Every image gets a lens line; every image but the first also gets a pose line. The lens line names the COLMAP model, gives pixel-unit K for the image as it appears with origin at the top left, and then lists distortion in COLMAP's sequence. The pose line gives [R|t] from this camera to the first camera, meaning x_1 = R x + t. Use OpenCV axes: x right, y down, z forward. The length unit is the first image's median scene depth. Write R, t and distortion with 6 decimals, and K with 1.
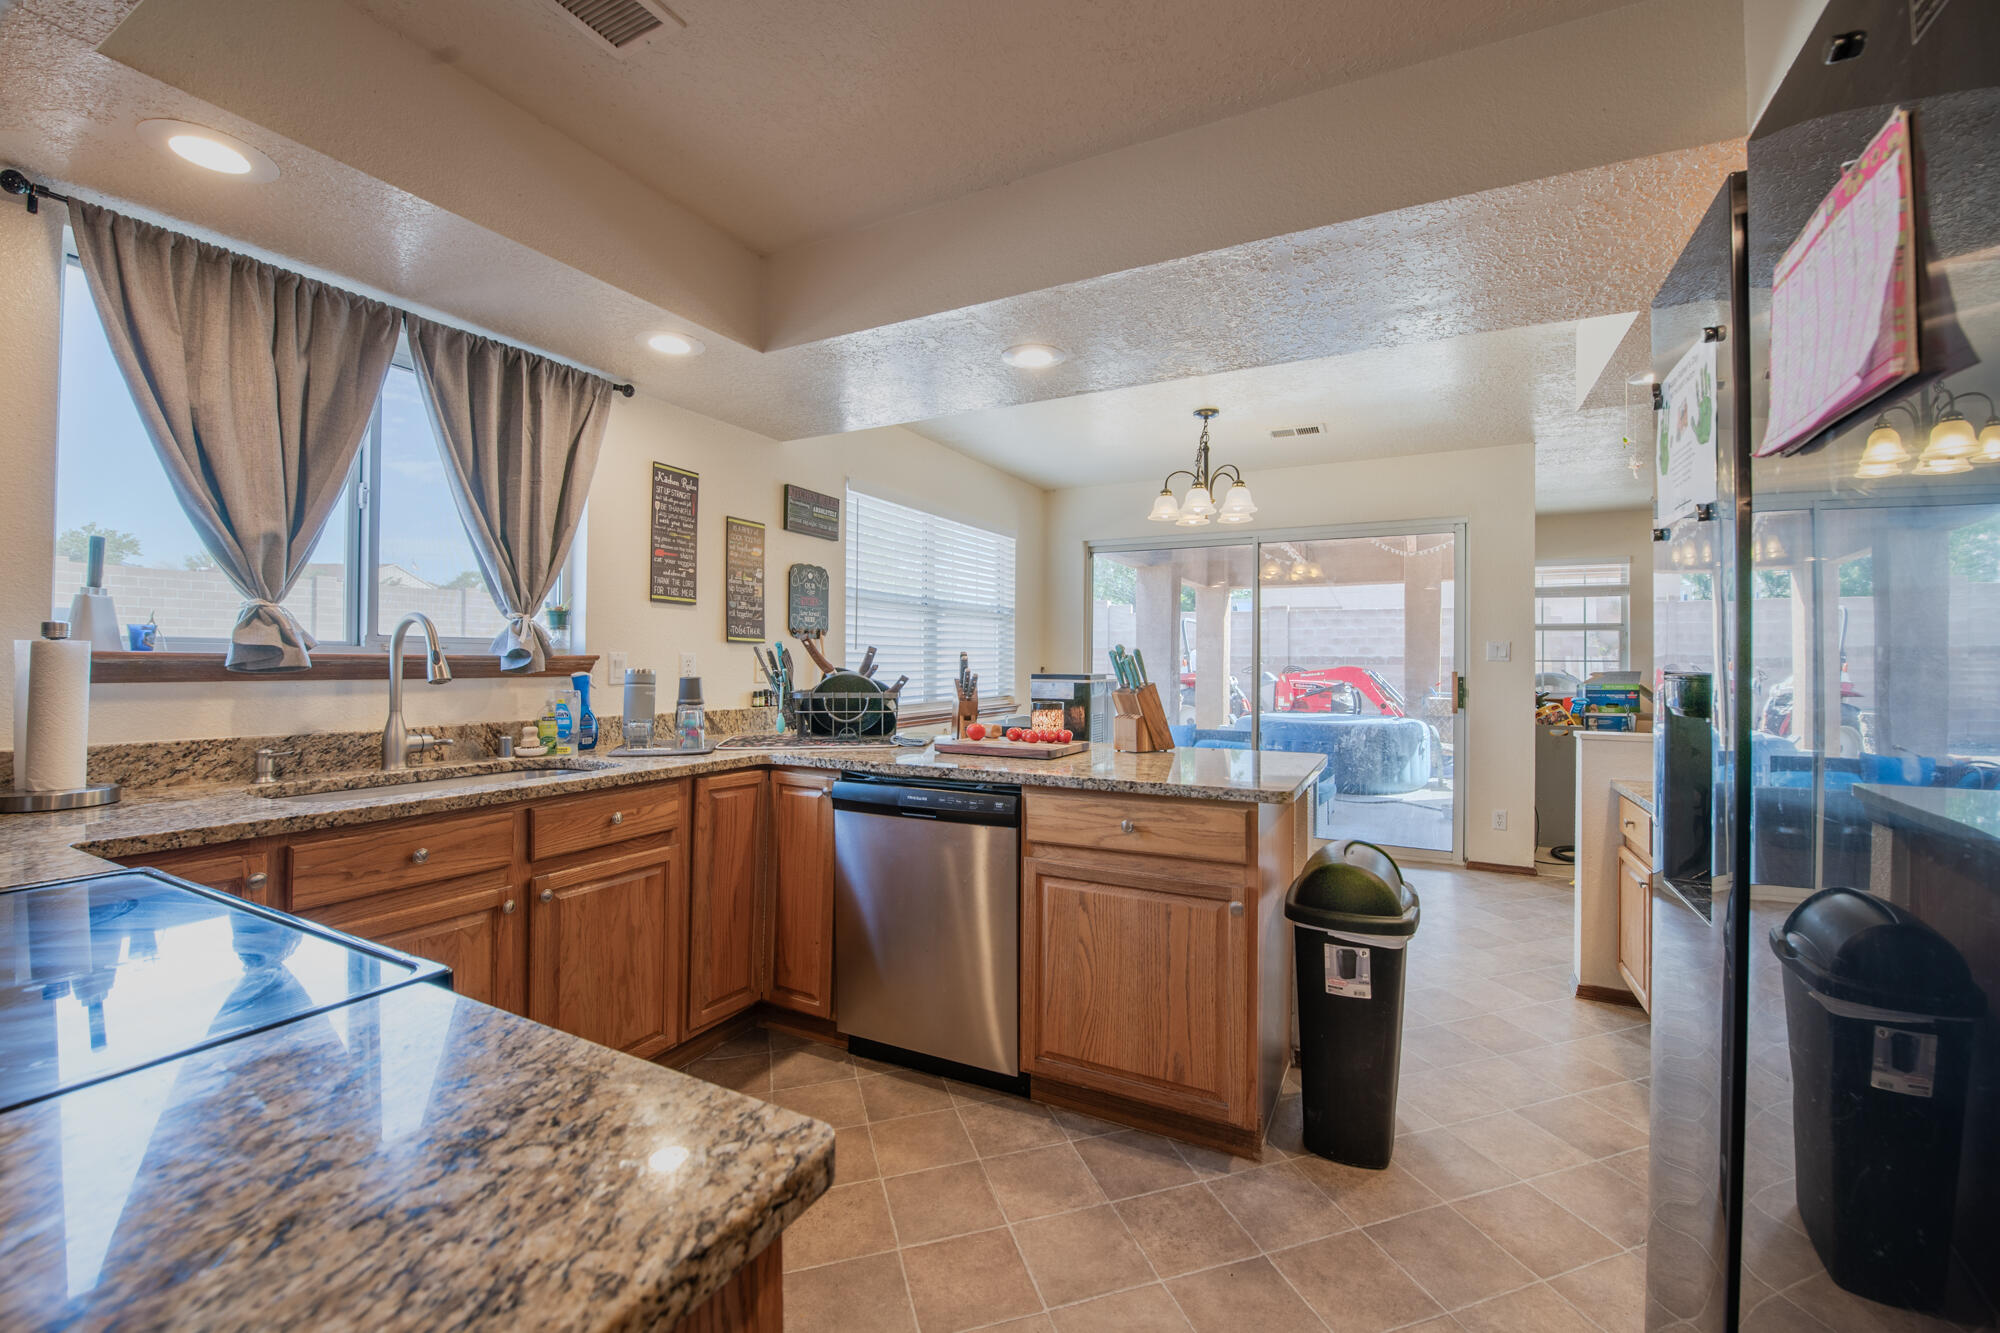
lens RADIAL K [[803.7, 0, 1002.6], [0, 803.7, 657.7], [0, 0, 1]] dist [-0.002595, -0.000230]
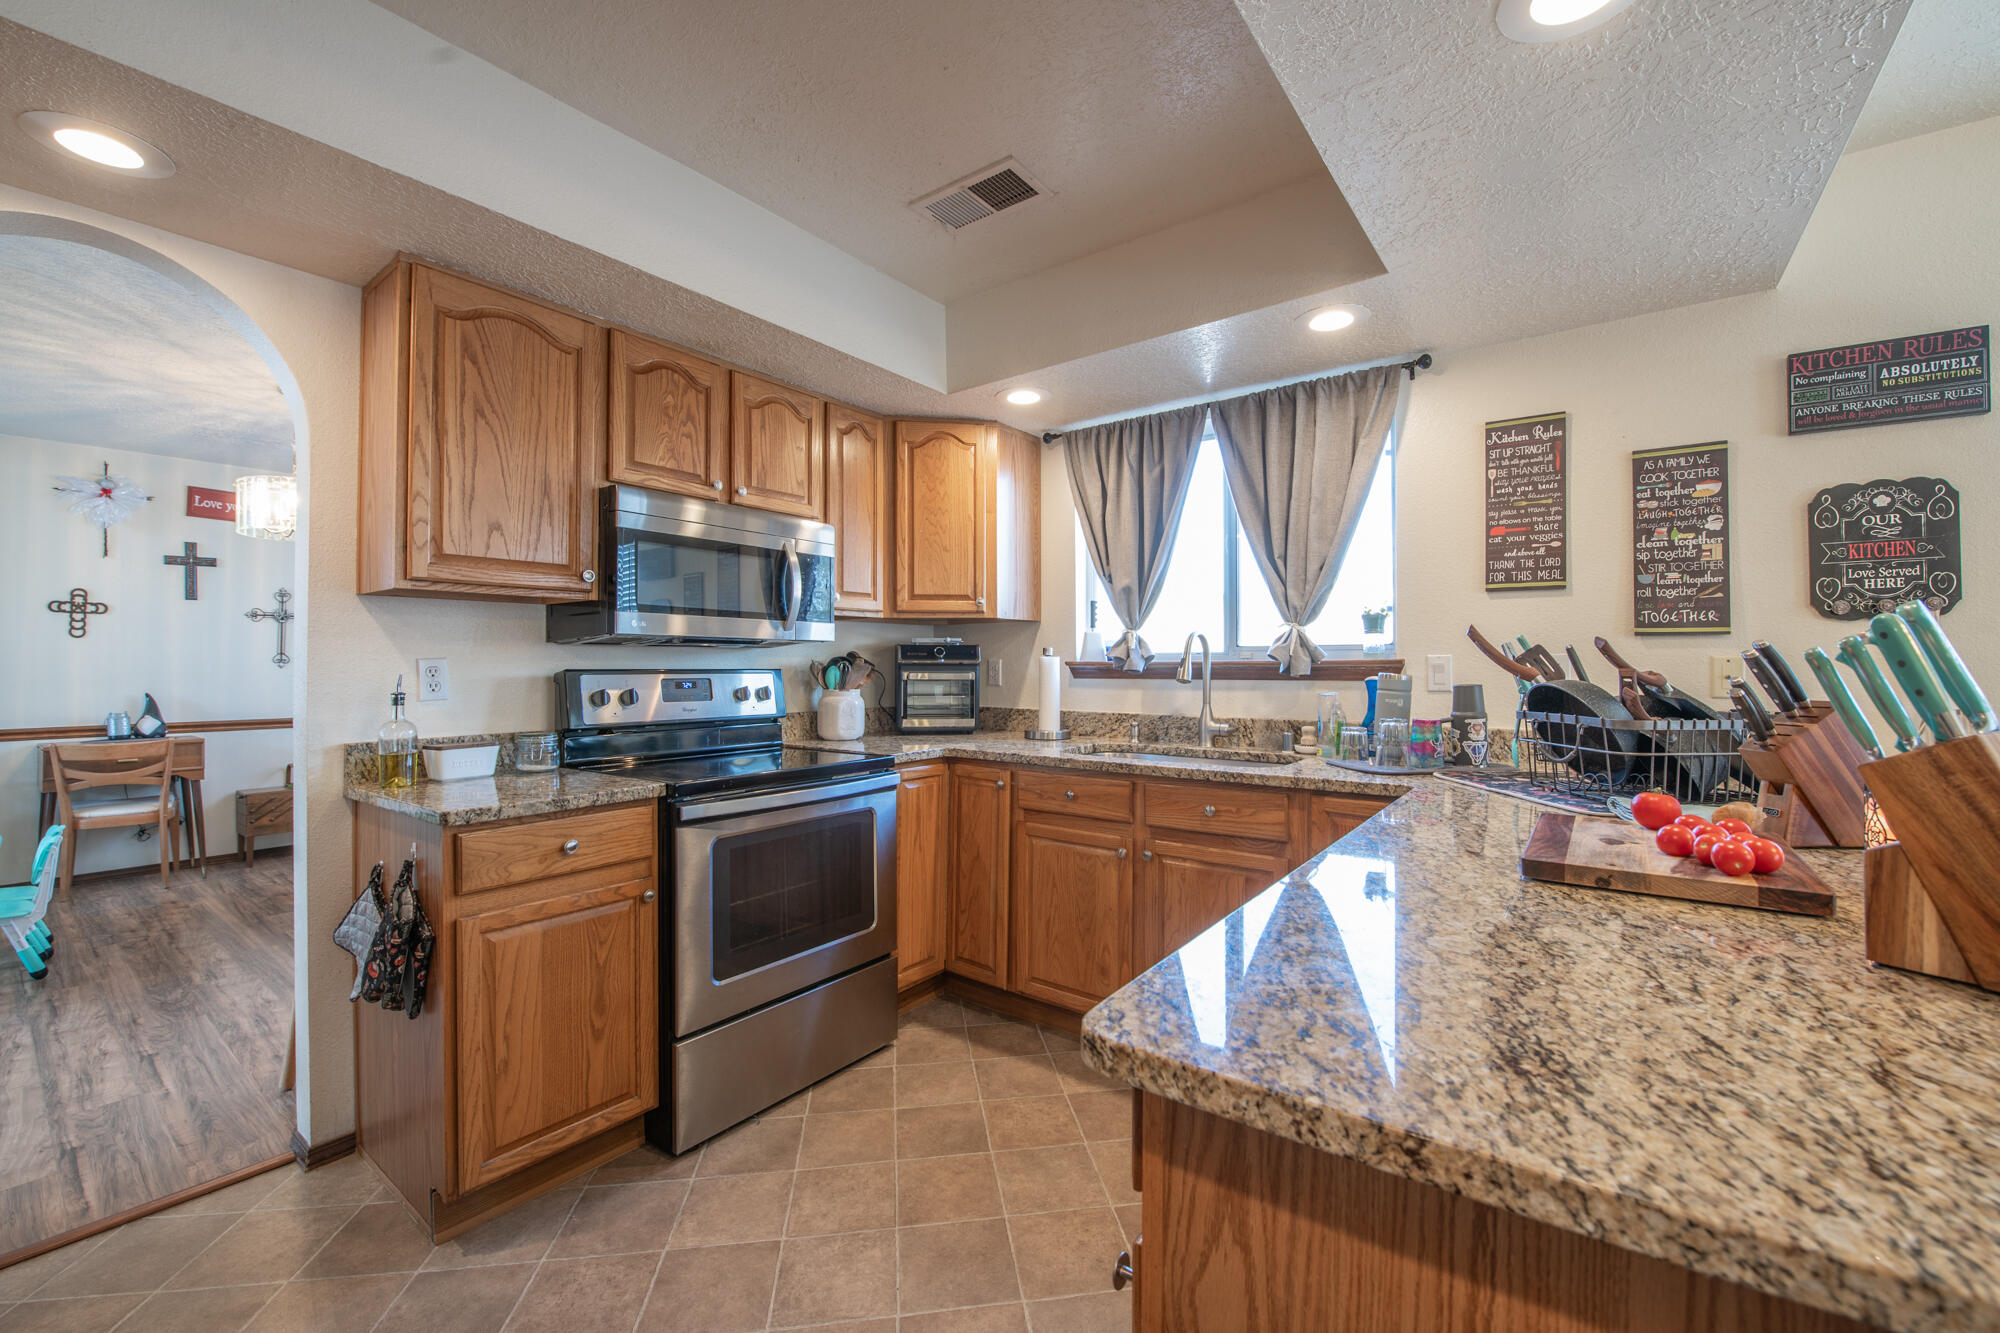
lens RADIAL K [[799.1, 0, 1011.5], [0, 799.1, 653.7], [0, 0, 1]] dist [-0.016166, -0.000417]
pose [[-0.154996, -0.020157, -0.987709, 0.427184], [0.005095, 0.999762, -0.021203, 0.007370], [0.987902, -0.008319, -0.154856, 0.619946]]
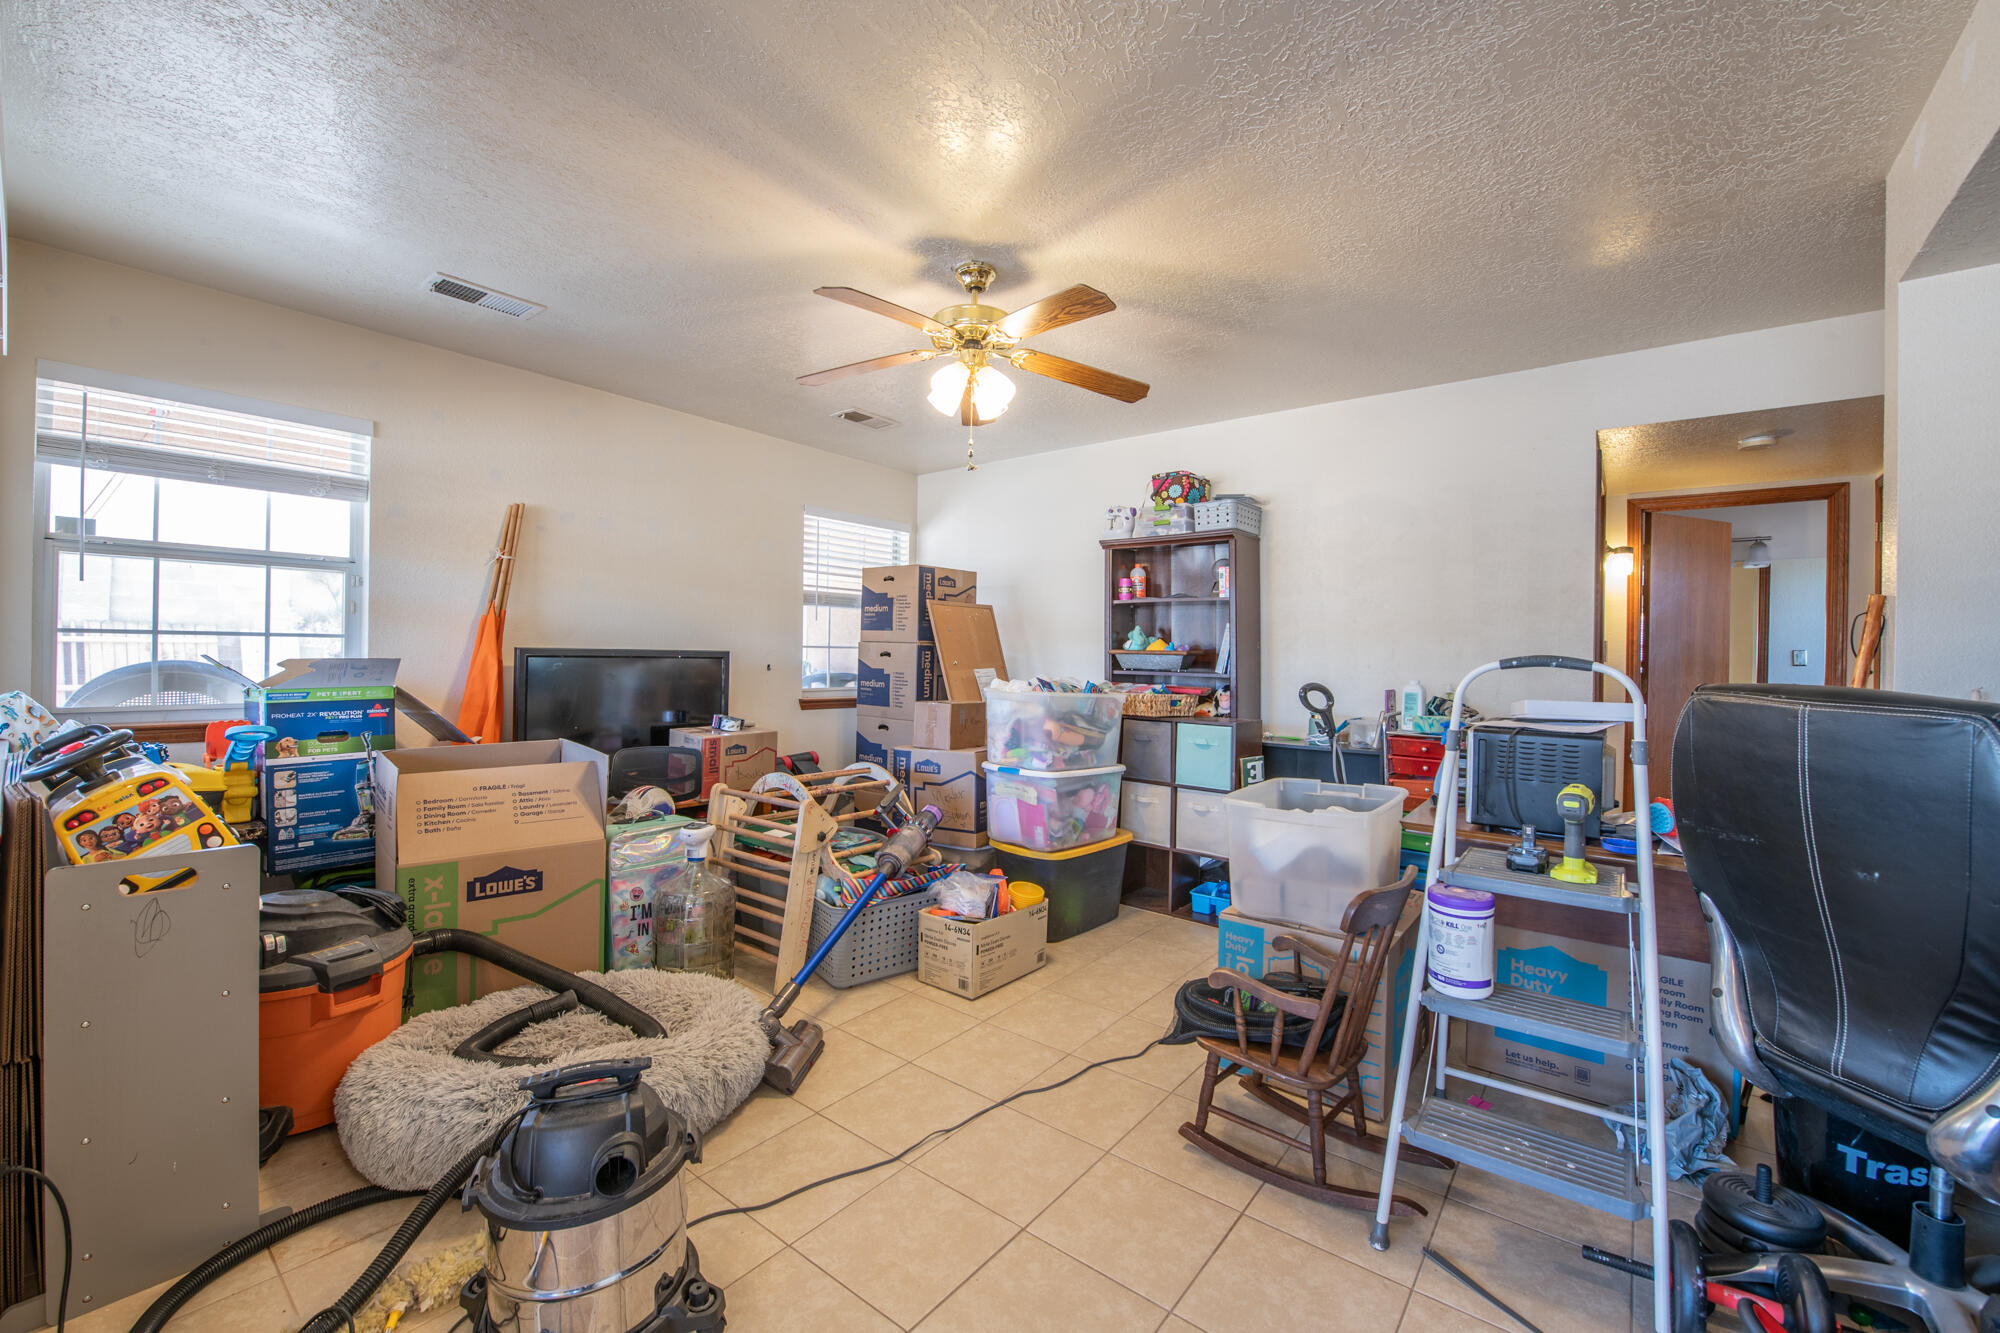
lens RADIAL K [[799.1, 0, 1011.5], [0, 799.1, 653.7], [0, 0, 1]] dist [-0.016166, -0.000417]
pose [[0.179393, -0.004265, 0.983768, 0.778789], [-0.016786, 0.999832, 0.007395, 0.009193], [-0.983634, -0.017840, 0.179291, 1.082838]]
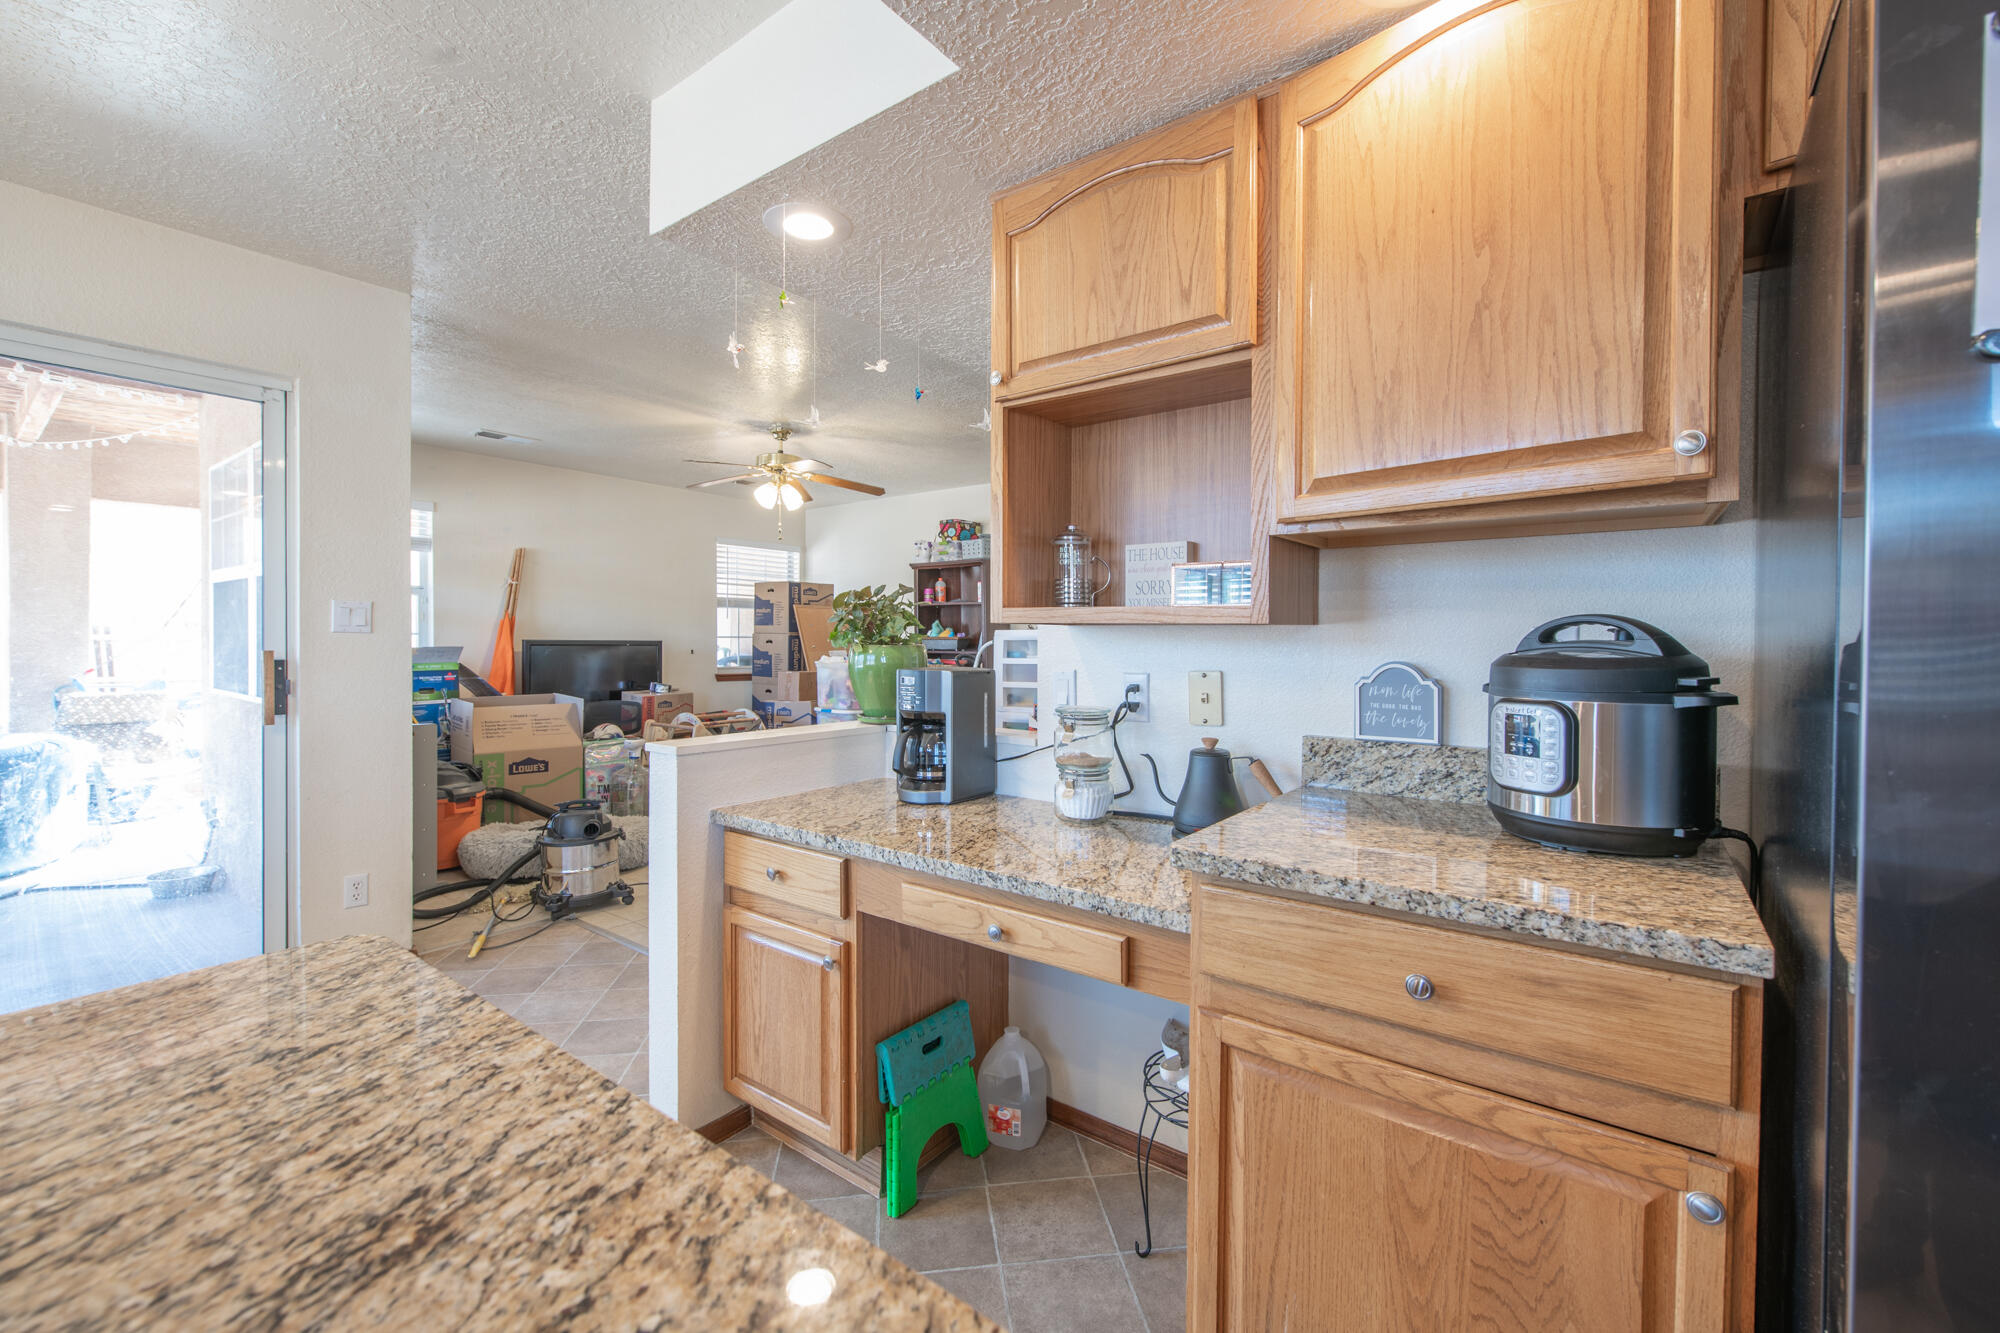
lens RADIAL K [[839.1, 0, 999.6], [0, 839.1, 651.9], [0, 0, 1]] dist [0.000875, 0.000188]
pose [[0.177821, -0.018380, 0.983891, 0.107969], [-0.005448, 0.999792, 0.019662, 0.005082], [-0.984048, -0.008856, 0.177684, 0.594387]]
